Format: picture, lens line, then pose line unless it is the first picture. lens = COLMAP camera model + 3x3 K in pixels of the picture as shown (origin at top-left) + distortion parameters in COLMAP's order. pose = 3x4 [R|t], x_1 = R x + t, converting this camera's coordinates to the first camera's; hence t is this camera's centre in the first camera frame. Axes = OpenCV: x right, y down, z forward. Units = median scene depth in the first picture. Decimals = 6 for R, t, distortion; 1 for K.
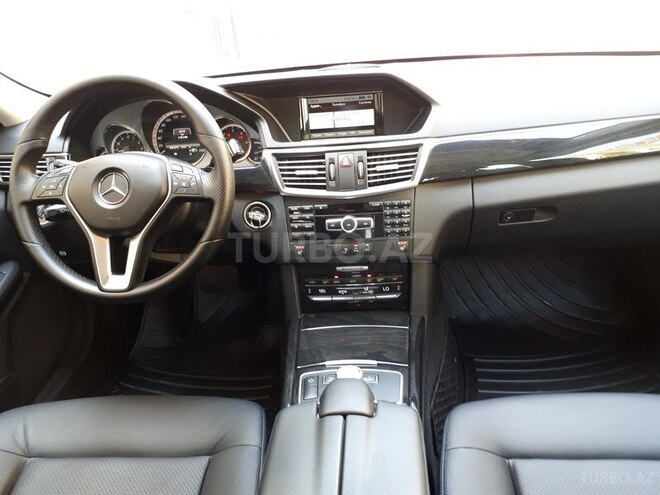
lens RADIAL K [[529.2, 0, 330.1], [0, 529.2, 248.2], [0, 0, 1]] dist [0.039200, -0.021703]
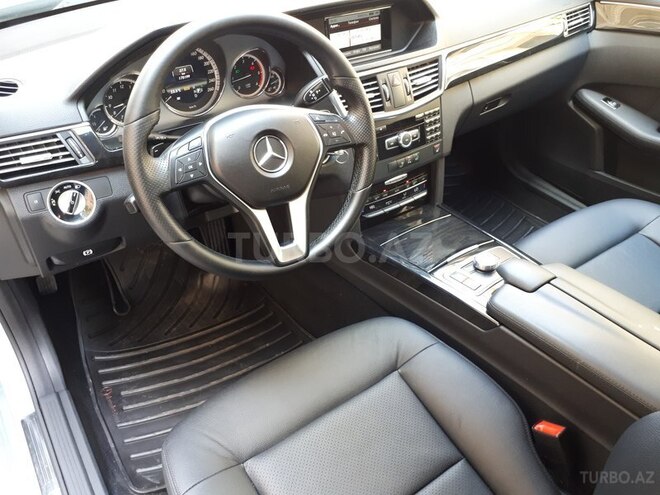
lens RADIAL K [[529.2, 0, 330.6], [0, 529.2, 248.4], [0, 0, 1]] dist [0.039200, -0.021703]
pose [[0.776101, -0.315585, 0.545961, -0.712020], [0.199336, 0.944149, 0.262390, -0.142353], [-0.598274, -0.094811, 0.795662, 0.190126]]
